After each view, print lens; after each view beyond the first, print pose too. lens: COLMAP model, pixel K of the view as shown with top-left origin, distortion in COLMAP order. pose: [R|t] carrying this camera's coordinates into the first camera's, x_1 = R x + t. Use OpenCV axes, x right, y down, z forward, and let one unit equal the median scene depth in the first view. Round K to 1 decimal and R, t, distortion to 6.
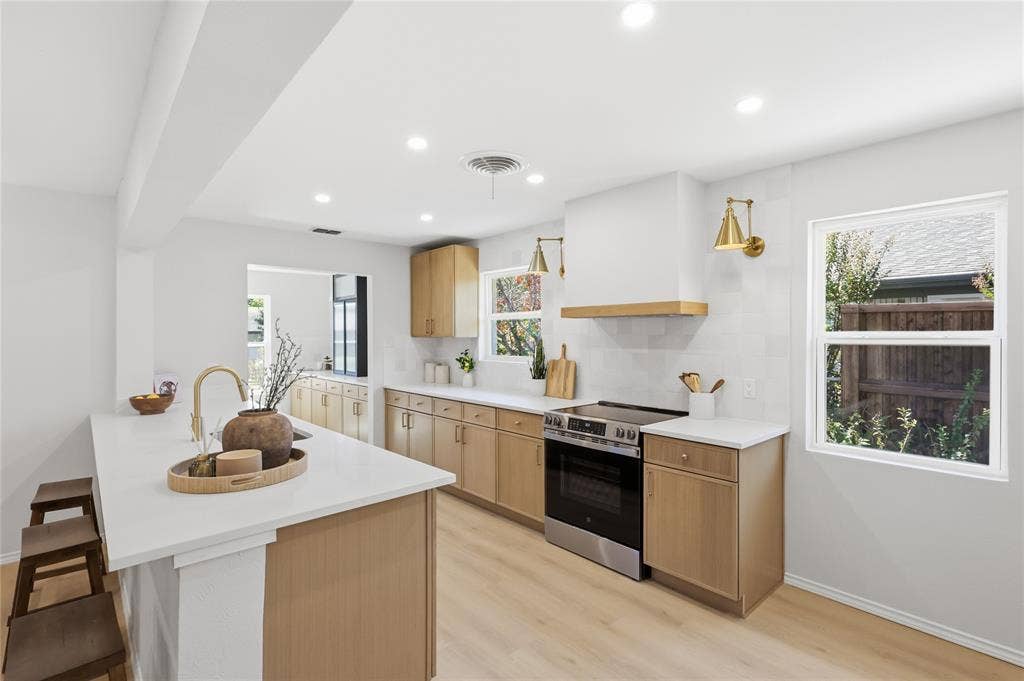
lens RADIAL K [[481.6, 0, 504.0], [0, 481.6, 338.0], [0, 0, 1]] dist [-0.000937, 0.000042]
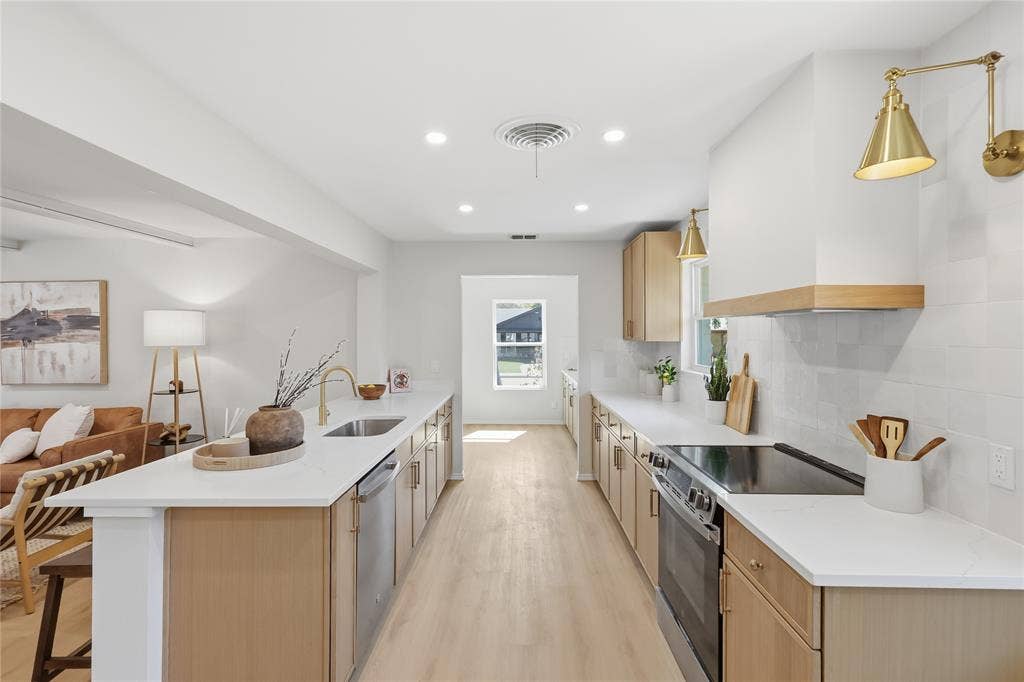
lens RADIAL K [[481.6, 0, 513.6], [0, 481.6, 337.9], [0, 0, 1]] dist [-0.000937, 0.000042]
pose [[0.733694, 0.006078, -0.679453, 0.432153], [-0.003594, 0.999981, 0.005065, -0.015765], [0.679470, -0.001275, 0.733702, 0.315023]]
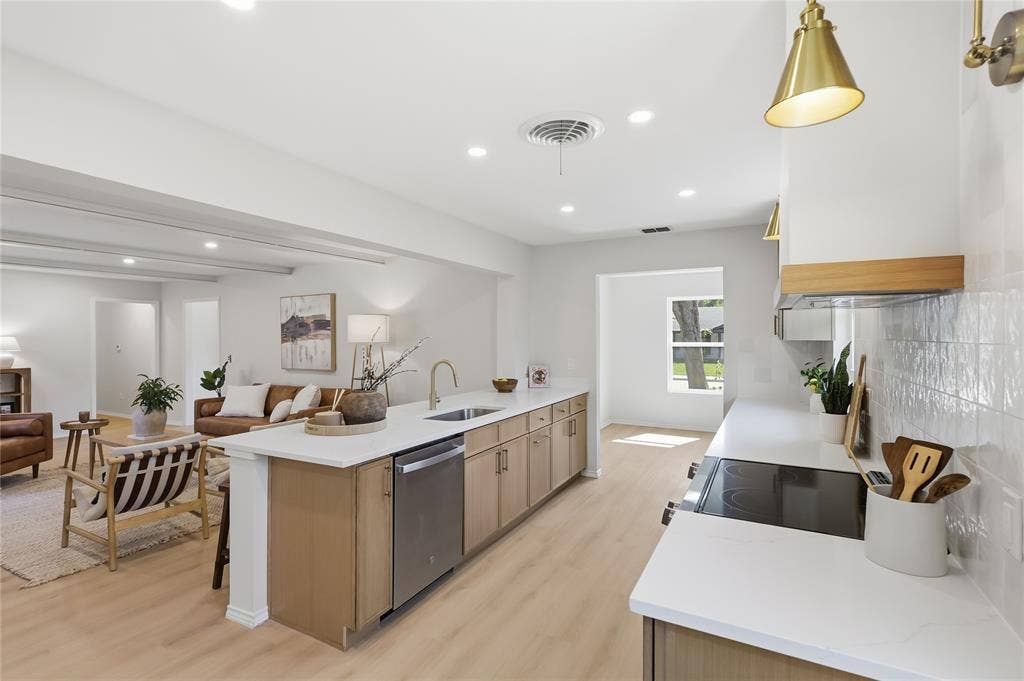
lens RADIAL K [[481.6, 0, 515.2], [0, 481.6, 338.3], [0, 0, 1]] dist [-0.000937, 0.000042]
pose [[0.344844, 0.006849, -0.938635, 0.617291], [-0.003625, 0.999976, 0.005965, -0.010644], [0.938653, 0.001345, 0.344861, 0.545281]]
